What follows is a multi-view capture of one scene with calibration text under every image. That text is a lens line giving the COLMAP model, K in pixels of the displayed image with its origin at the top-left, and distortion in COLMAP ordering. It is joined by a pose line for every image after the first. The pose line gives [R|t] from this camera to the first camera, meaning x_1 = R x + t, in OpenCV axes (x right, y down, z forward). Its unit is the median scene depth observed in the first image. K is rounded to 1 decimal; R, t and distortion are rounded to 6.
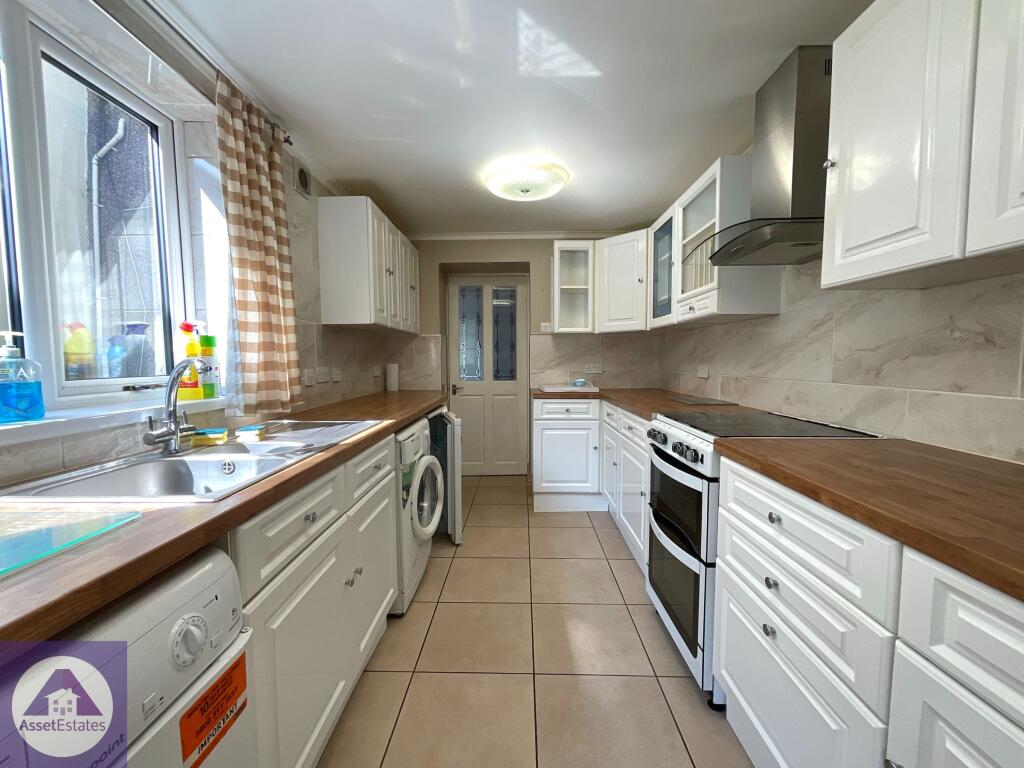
lens RADIAL K [[426.6, 0, 512.0], [0, 426.6, 384.0], [0, 0, 1]] dist [-0.002161, 0.000118]
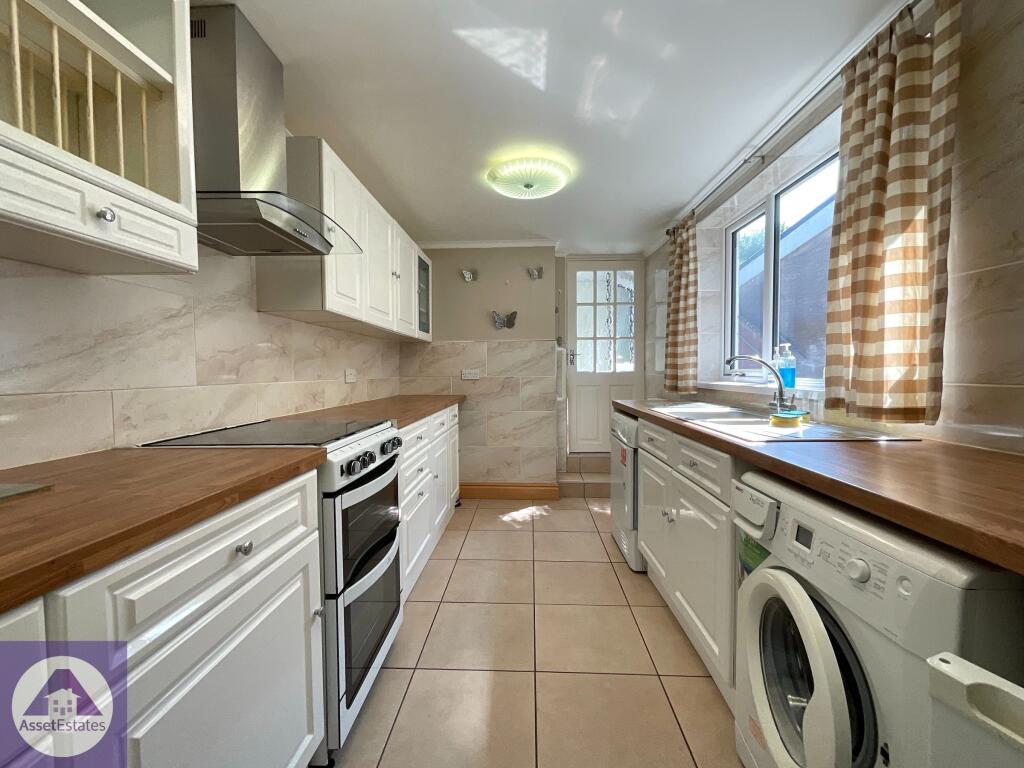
lens RADIAL K [[426.6, 0, 512.0], [0, 426.6, 384.0], [0, 0, 1]] dist [-0.002161, 0.000118]
pose [[-0.999829, 0.009431, 0.015888, 0.083513], [0.010841, 0.995780, 0.091135, -0.083903], [-0.014961, 0.091291, -0.995712, 1.950115]]
